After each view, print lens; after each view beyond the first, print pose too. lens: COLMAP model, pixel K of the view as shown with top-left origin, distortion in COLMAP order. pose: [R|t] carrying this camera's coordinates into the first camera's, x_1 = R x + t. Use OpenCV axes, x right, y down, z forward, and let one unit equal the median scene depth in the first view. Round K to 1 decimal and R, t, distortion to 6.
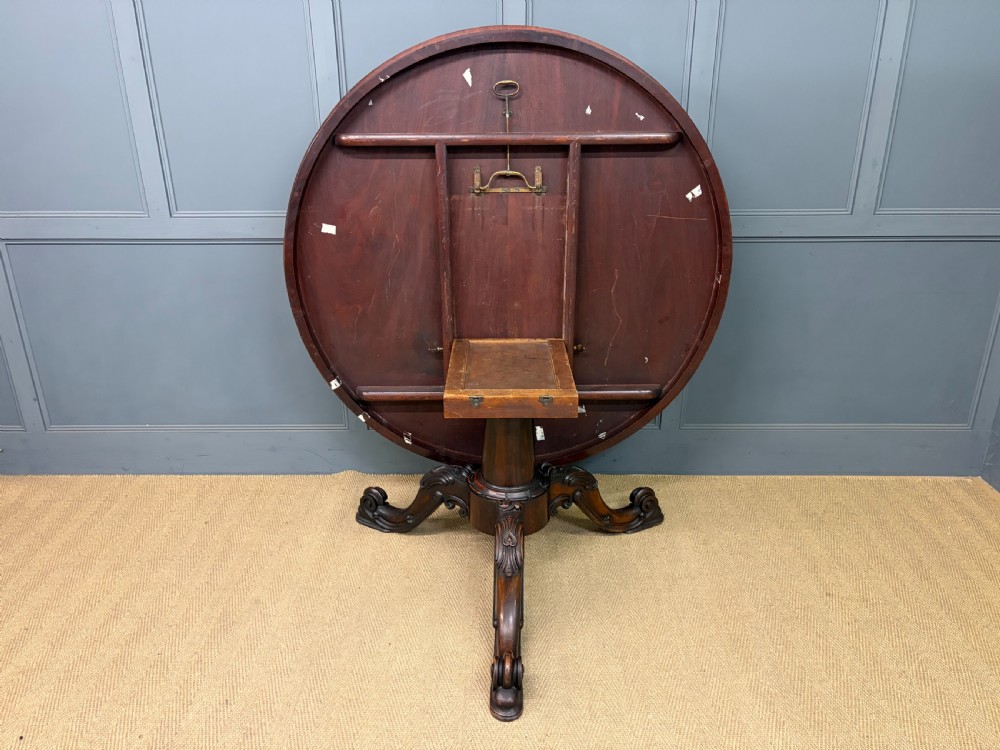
lens RADIAL K [[768.5, 0, 494.7], [0, 768.5, 375.8], [0, 0, 1]] dist [0.050952, -0.060695]
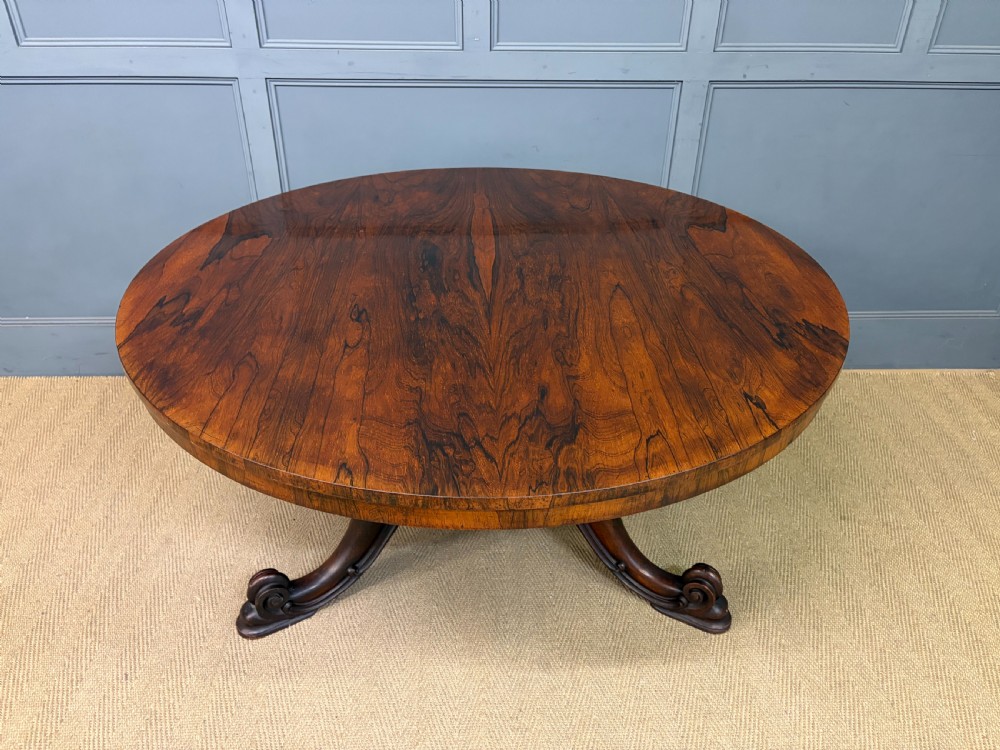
lens RADIAL K [[768.5, 0, 497.4], [0, 768.5, 382.1], [0, 0, 1]] dist [0.050952, -0.060695]
pose [[0.998587, -0.010691, 0.052046, 0.002218], [0.000798, 0.982452, 0.186514, -0.025586], [-0.053127, -0.186209, 0.981073, 0.184943]]
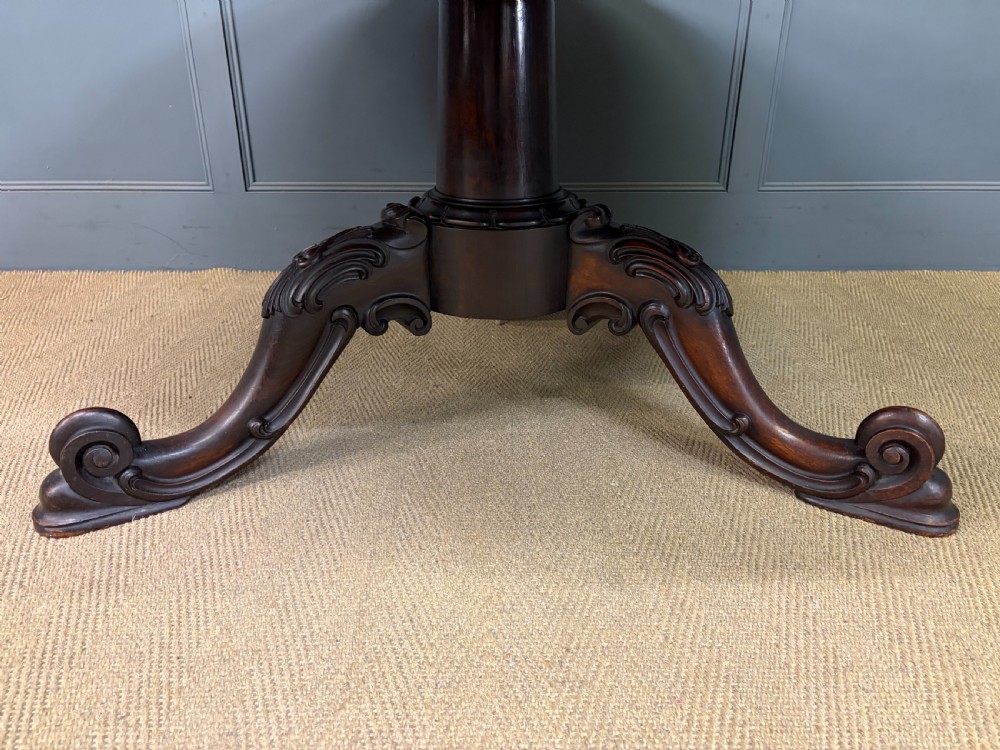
lens RADIAL K [[768.5, 0, 499.4], [0, 768.5, 376.3], [0, 0, 1]] dist [0.050952, -0.060695]
pose [[0.999503, -0.004034, 0.031280, 0.015123], [0.002934, 0.999379, 0.035123, 0.226088], [-0.031402, -0.035013, 0.998893, 0.445362]]
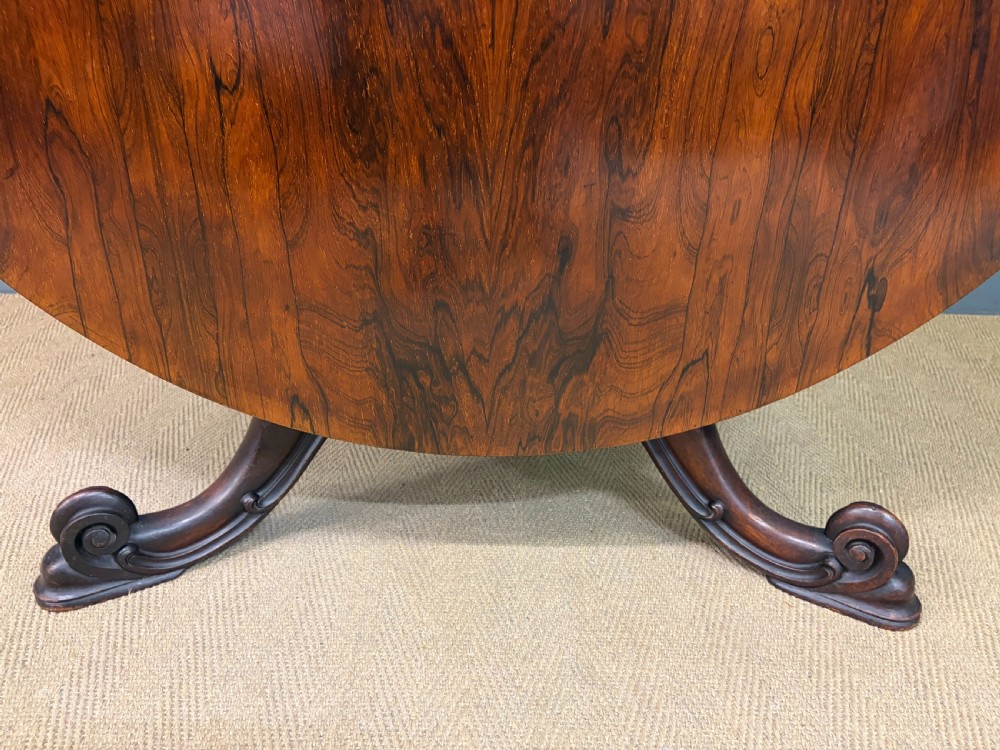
lens RADIAL K [[768.5, 0, 500.9], [0, 768.5, 377.0], [0, 0, 1]] dist [0.050952, -0.060695]
pose [[0.999360, 0.018860, 0.030392, 0.022396], [-0.020898, 0.997454, 0.068177, 0.170930], [-0.029029, -0.068769, 0.997210, 0.434803]]
